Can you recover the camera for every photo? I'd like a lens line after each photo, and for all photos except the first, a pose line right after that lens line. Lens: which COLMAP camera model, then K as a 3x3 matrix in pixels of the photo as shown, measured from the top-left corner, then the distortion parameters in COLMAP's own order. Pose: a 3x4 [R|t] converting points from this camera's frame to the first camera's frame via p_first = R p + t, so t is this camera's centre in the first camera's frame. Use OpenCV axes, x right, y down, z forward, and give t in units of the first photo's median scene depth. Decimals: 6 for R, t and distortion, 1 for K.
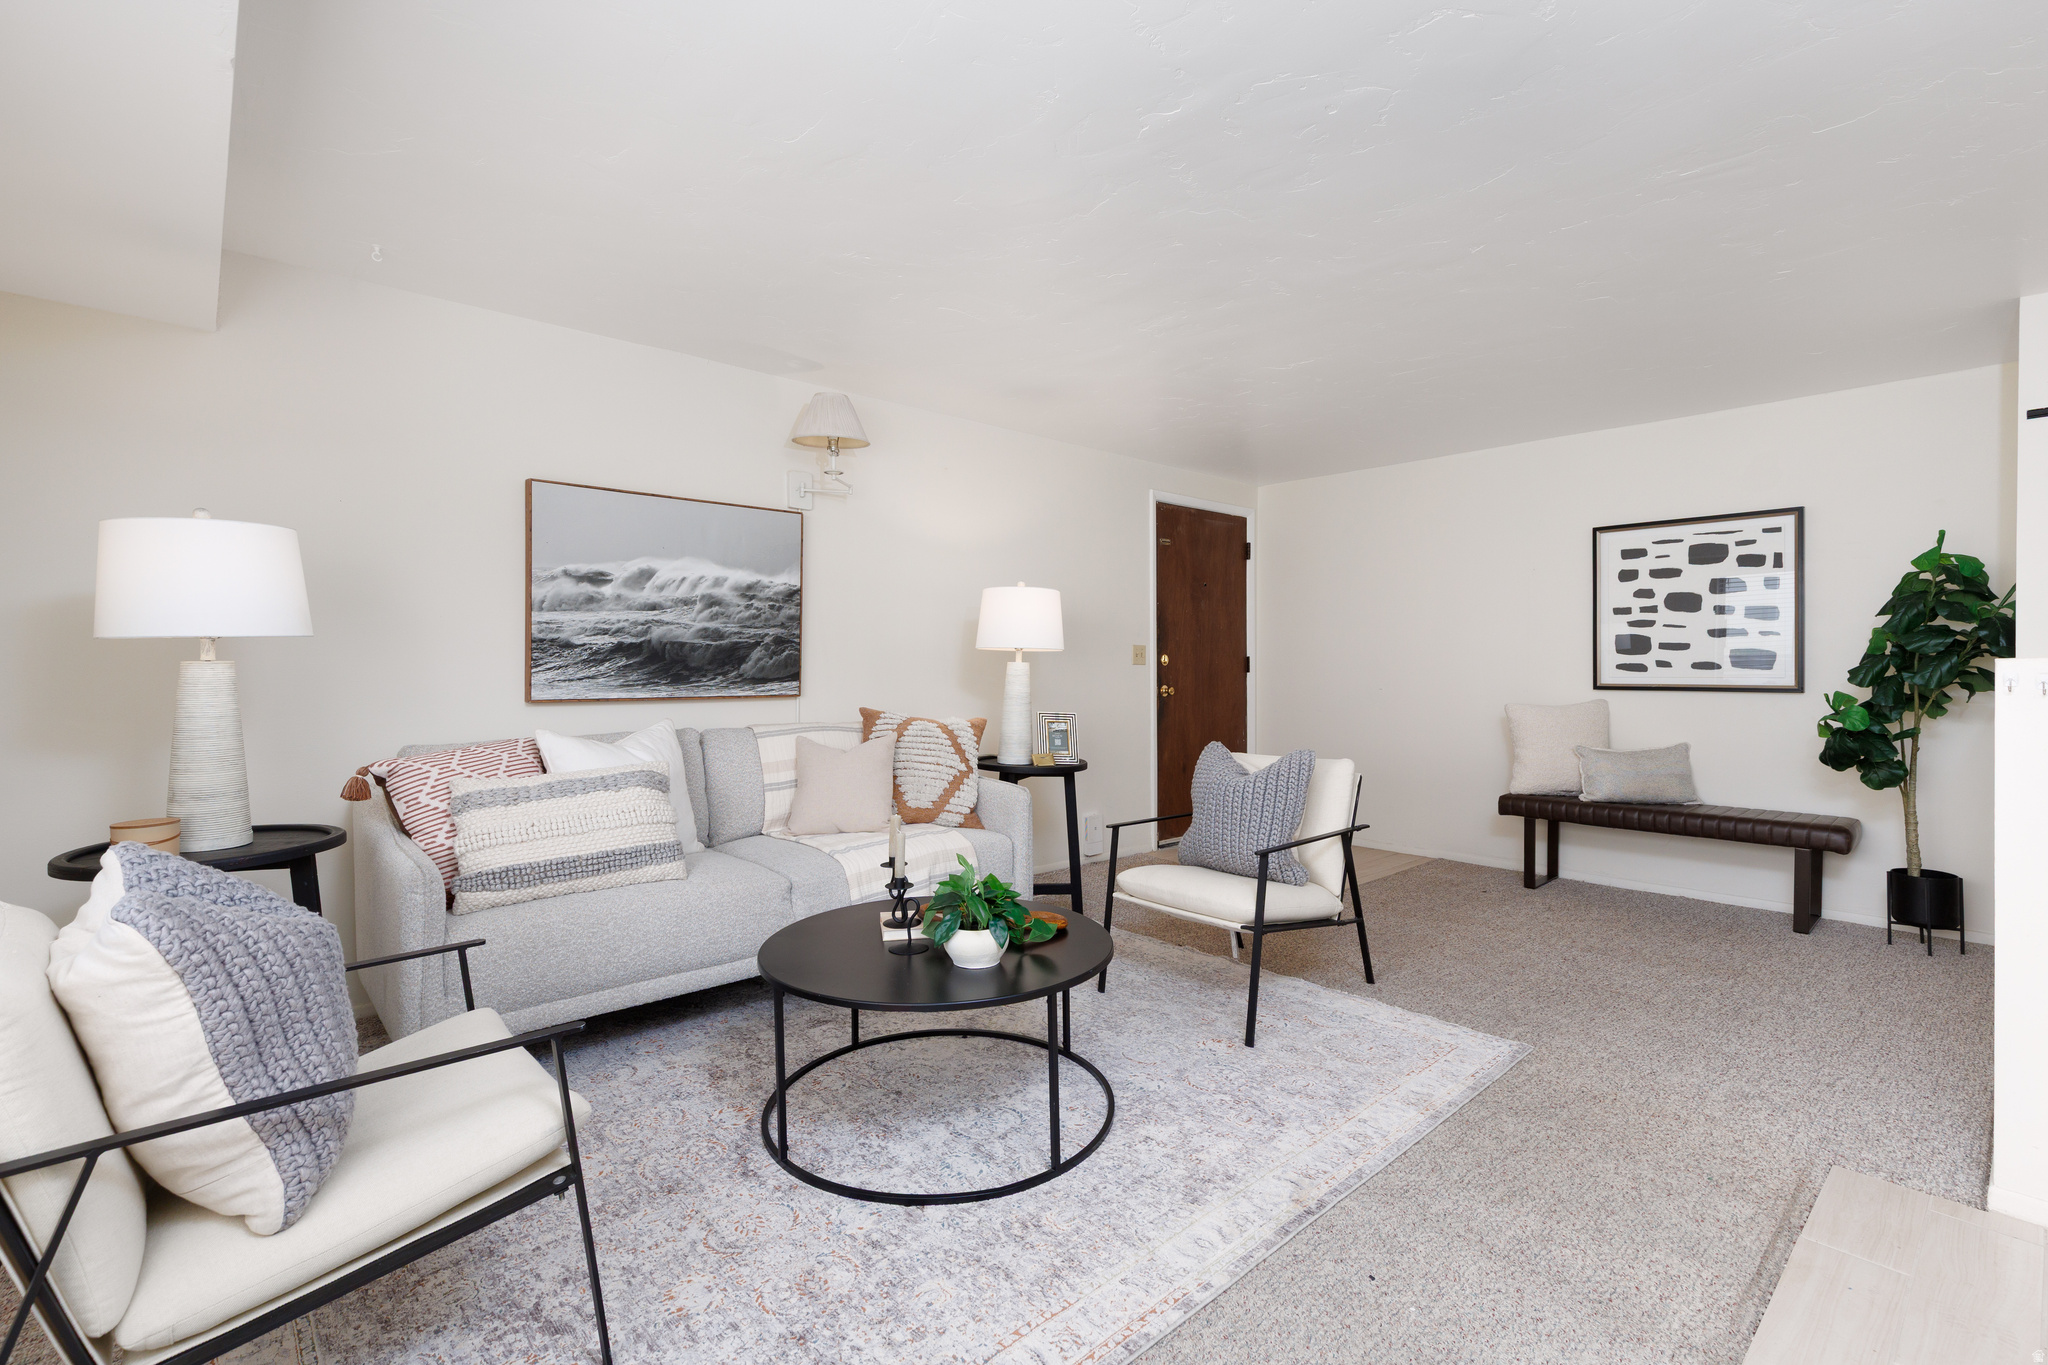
lens RADIAL K [[925.3, 0, 1029.2], [0, 925.3, 665.4], [0, 0, 1]] dist [0.014362, -0.003092]
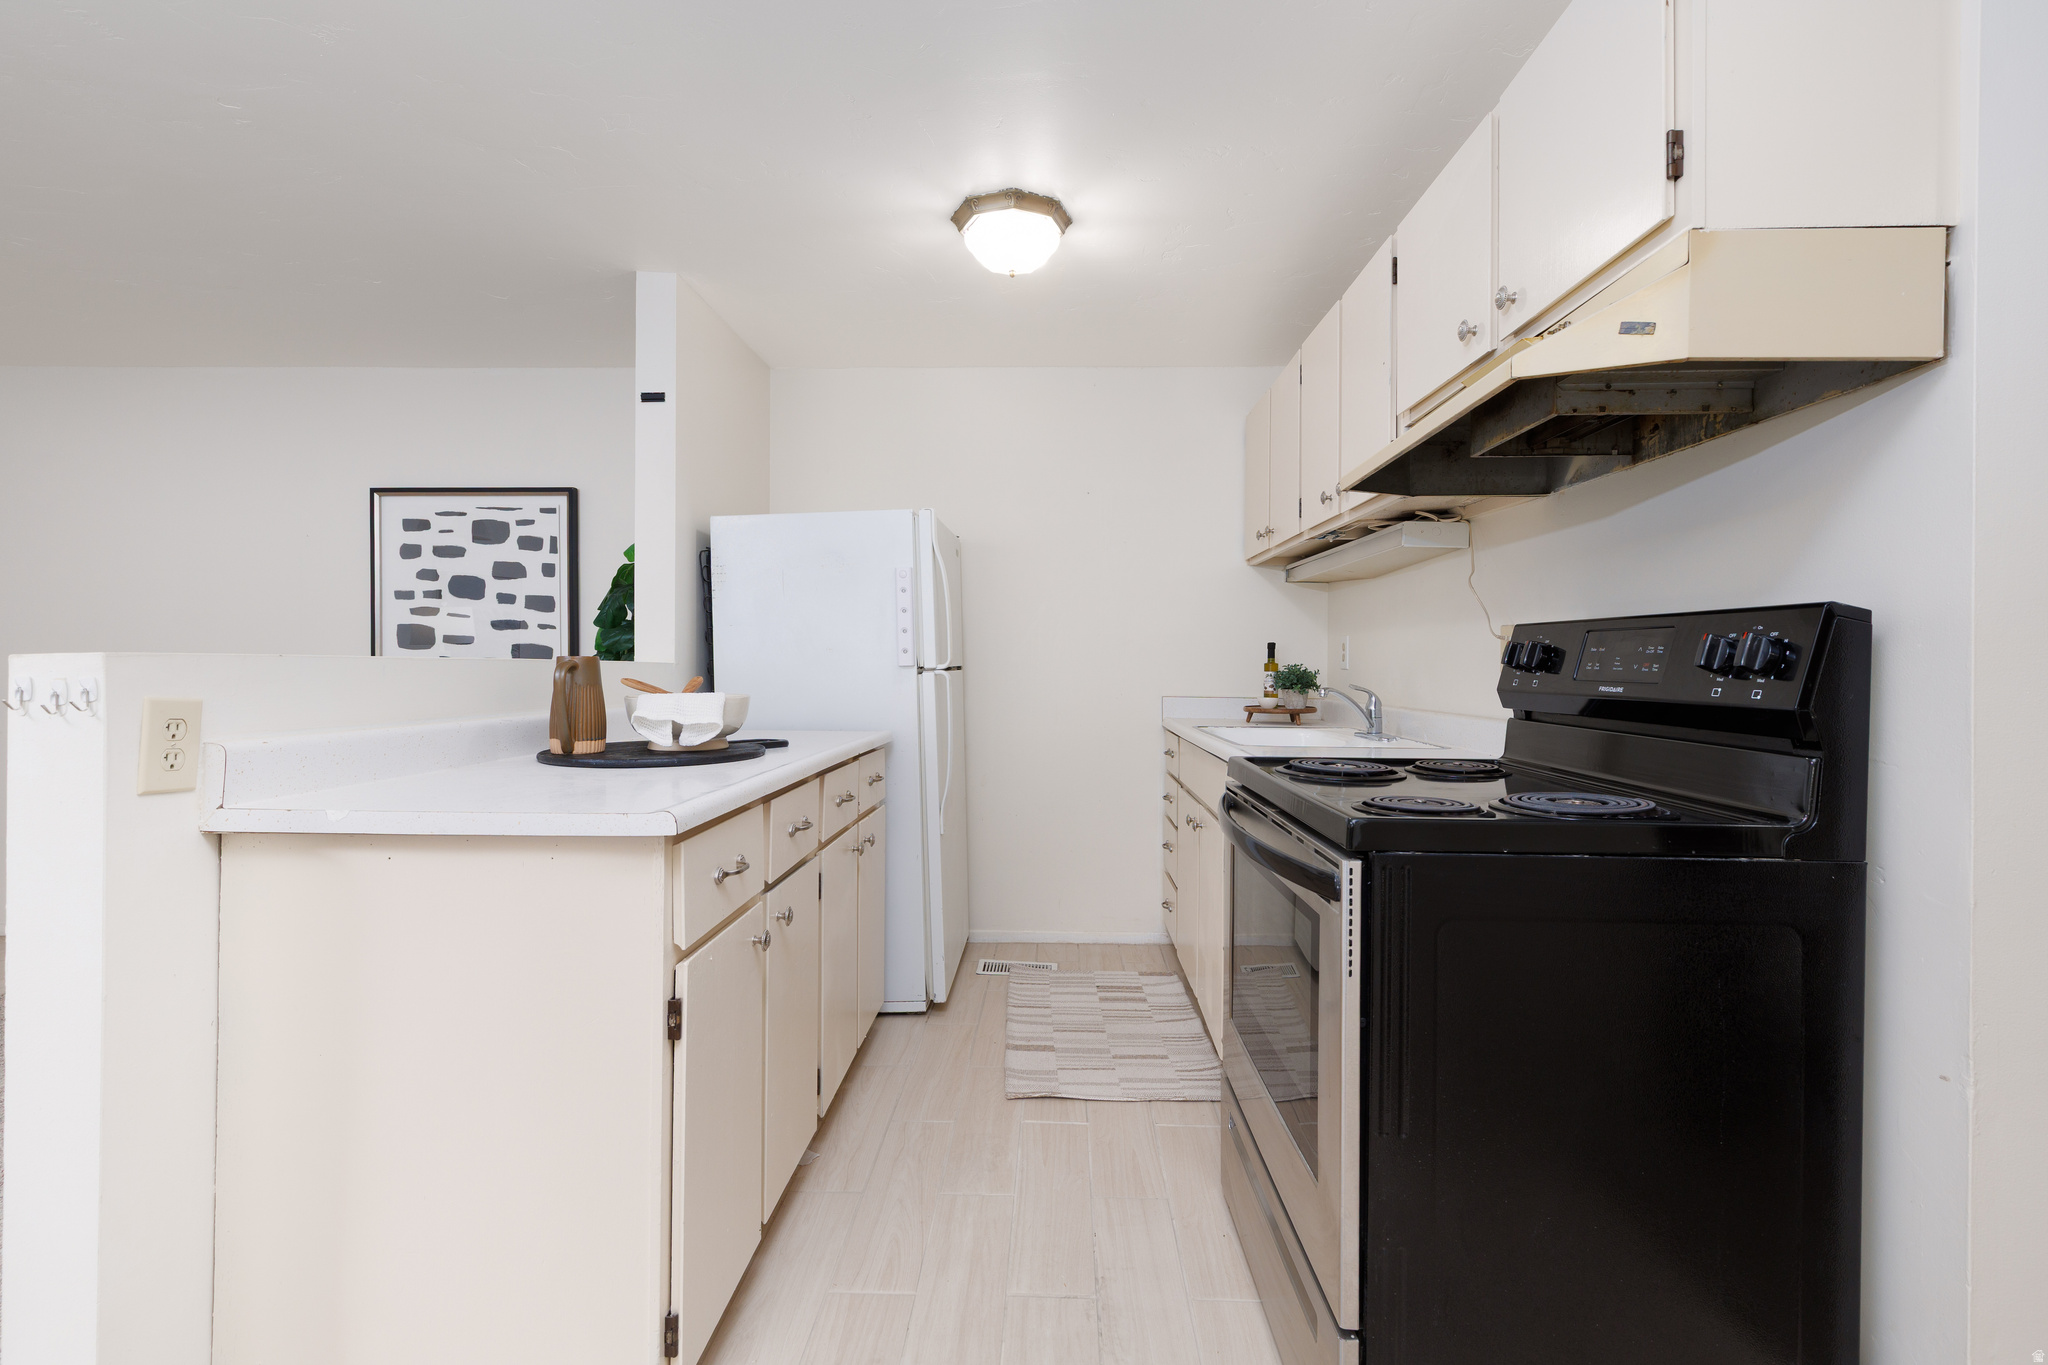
lens RADIAL K [[925.3, 0, 1034.1], [0, 925.3, 653.5], [0, 0, 1]] dist [0.014362, -0.003092]
pose [[0.693853, 0.008541, 0.720066, 0.556708], [-0.001921, 0.999948, -0.010010, -0.001006], [-0.720114, 0.005562, 0.693833, 0.060827]]
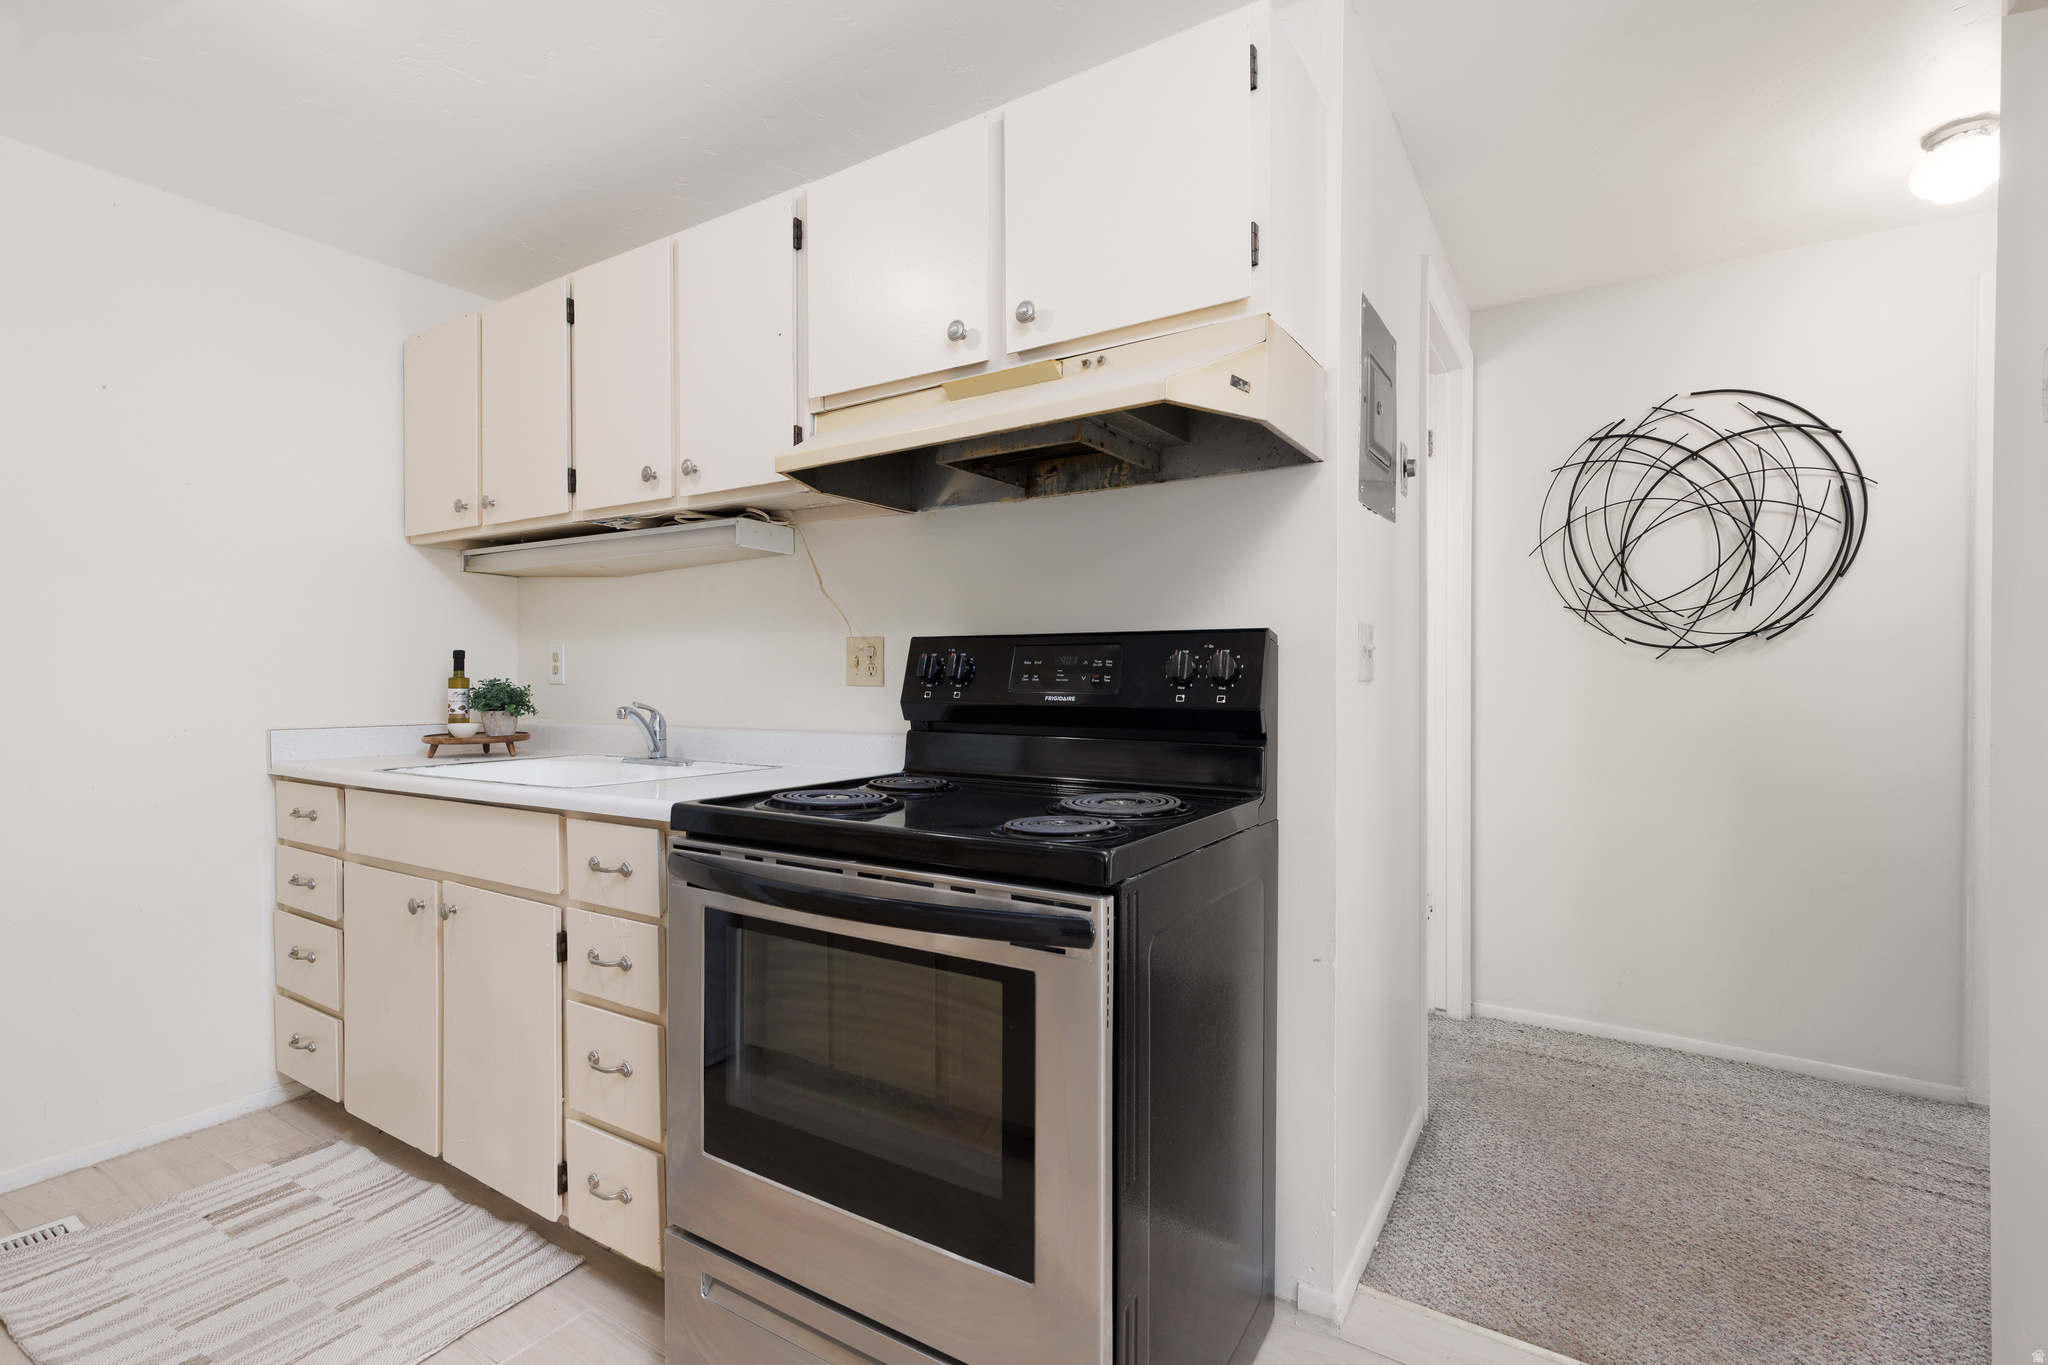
lens RADIAL K [[925.3, 0, 1027.1], [0, 925.3, 681.0], [0, 0, 1]] dist [0.014362, -0.003092]
pose [[-0.258584, -0.006749, 0.965965, 0.595424], [0.005461, 0.999949, 0.008449, -0.002352], [-0.965973, 0.007460, -0.258535, 0.298292]]
